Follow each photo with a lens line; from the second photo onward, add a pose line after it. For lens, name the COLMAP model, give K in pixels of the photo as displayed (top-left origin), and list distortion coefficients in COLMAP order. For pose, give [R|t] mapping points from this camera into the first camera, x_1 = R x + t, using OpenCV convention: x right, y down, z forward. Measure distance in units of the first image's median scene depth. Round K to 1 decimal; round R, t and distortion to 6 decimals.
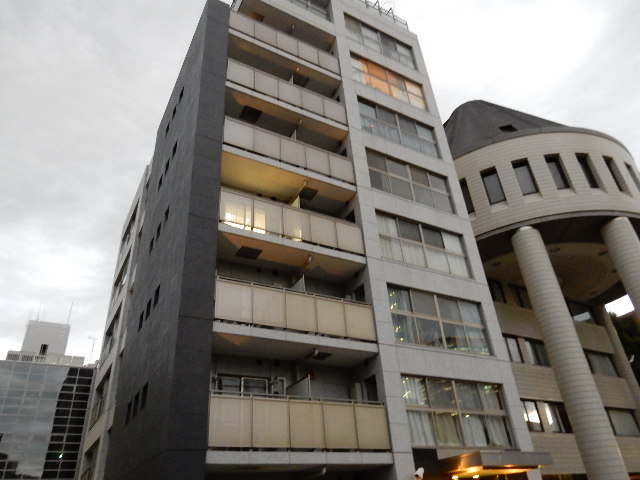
lens RADIAL K [[467.4, 0, 321.1], [0, 467.4, 241.4], [0, 0, 1]] dist [-0.006243, 0.001227]
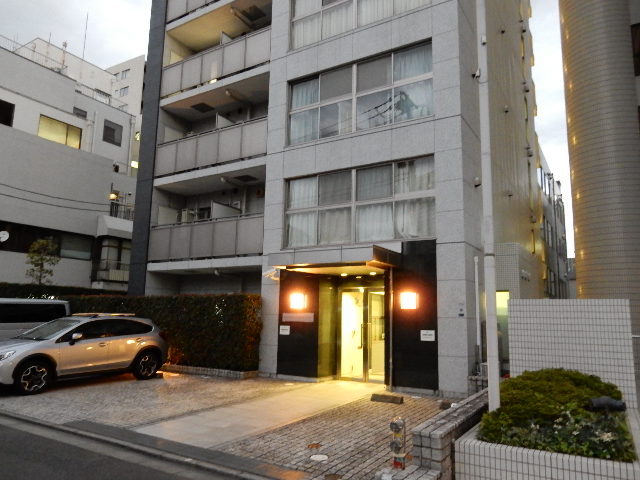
lens RADIAL K [[467.4, 0, 315.3], [0, 467.4, 234.9], [0, 0, 1]] dist [-0.006243, 0.001227]
pose [[0.471753, -0.070811, -0.878883, 0.881380], [0.425603, 0.891250, 0.156641, 0.219816], [0.772212, -0.447951, 0.450587, 0.472040]]
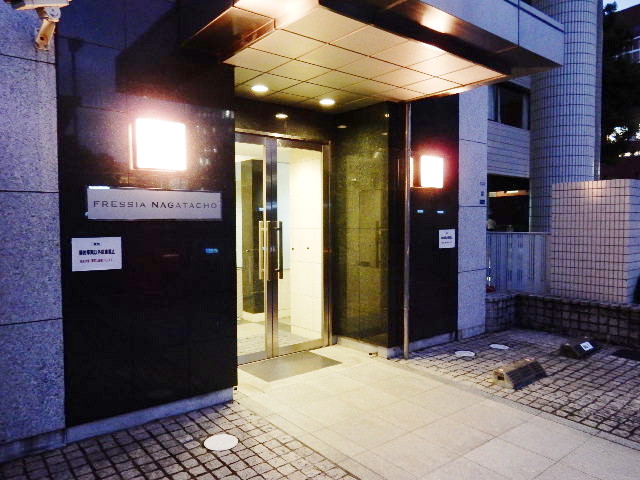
lens RADIAL K [[467.4, 0, 323.3], [0, 467.4, 241.0], [0, 0, 1]] dist [-0.006243, 0.001227]
pose [[0.985136, 0.054383, 0.162938, 0.231632], [-0.135353, 0.829801, 0.541396, 0.334595], [-0.105763, -0.555403, 0.824828, 0.540073]]
